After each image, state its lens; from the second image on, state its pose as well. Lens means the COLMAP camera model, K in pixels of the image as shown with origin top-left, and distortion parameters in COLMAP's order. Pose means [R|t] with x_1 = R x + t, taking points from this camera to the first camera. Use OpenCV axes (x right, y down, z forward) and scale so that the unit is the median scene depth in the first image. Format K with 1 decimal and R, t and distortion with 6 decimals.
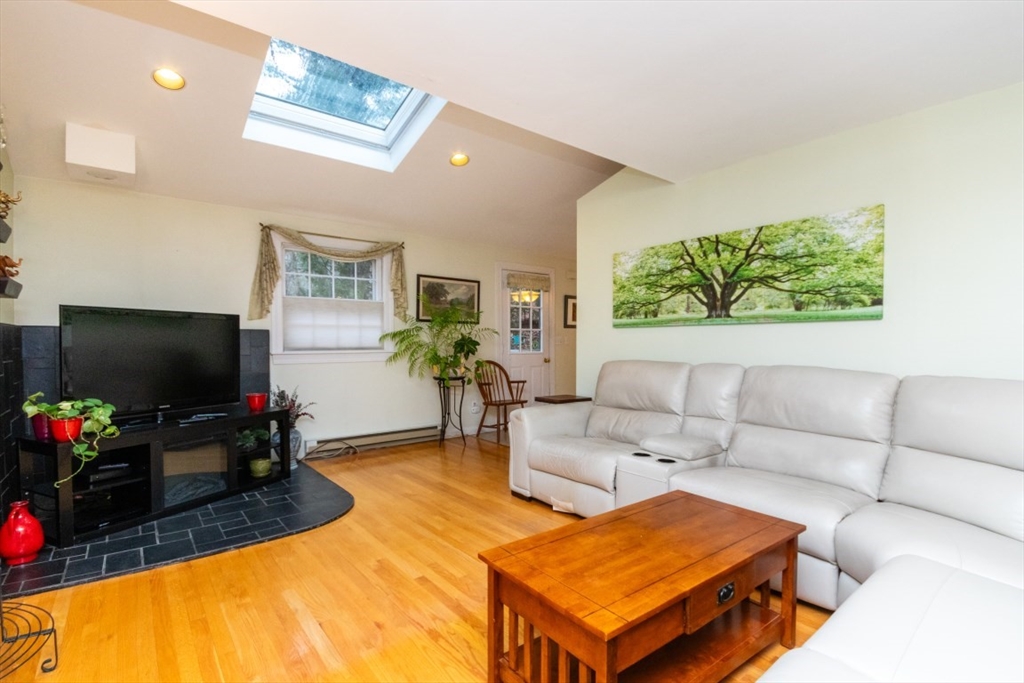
lens RADIAL K [[480.2, 0, 514.4], [0, 480.2, 351.7], [0, 0, 1]] dist [-0.003533, -0.010308]
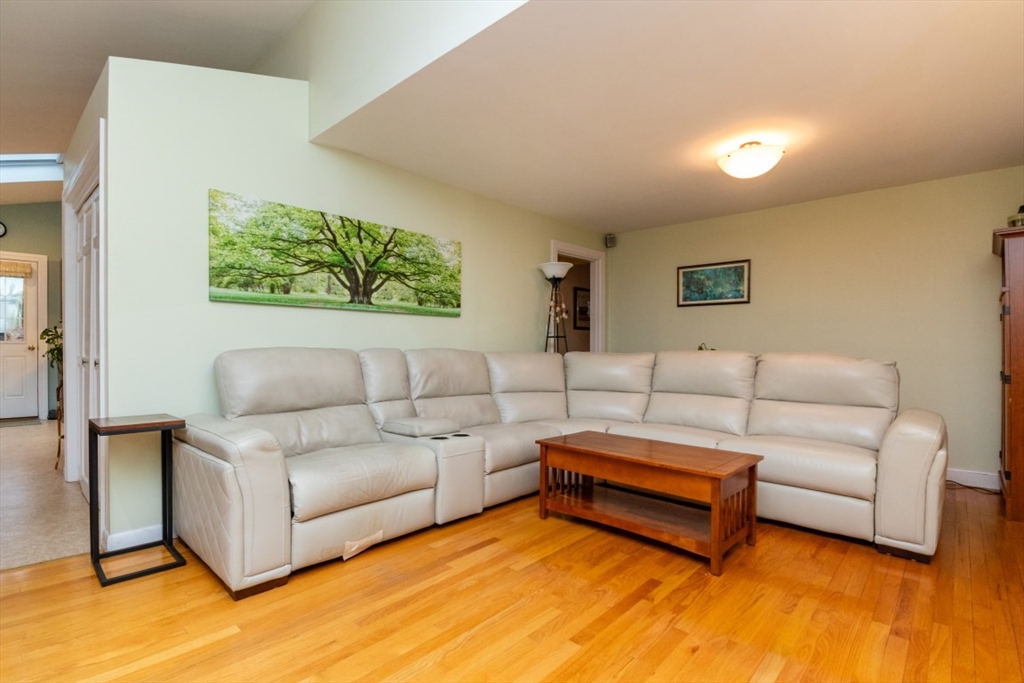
lens RADIAL K [[480.2, 0, 514.4], [0, 480.2, 351.7], [0, 0, 1]] dist [-0.003533, -0.010308]
pose [[-0.153009, -0.011965, 0.988152, -0.608790], [0.009796, 0.999859, 0.013624, 0.019098], [-0.988176, 0.011765, -0.152870, 0.821862]]
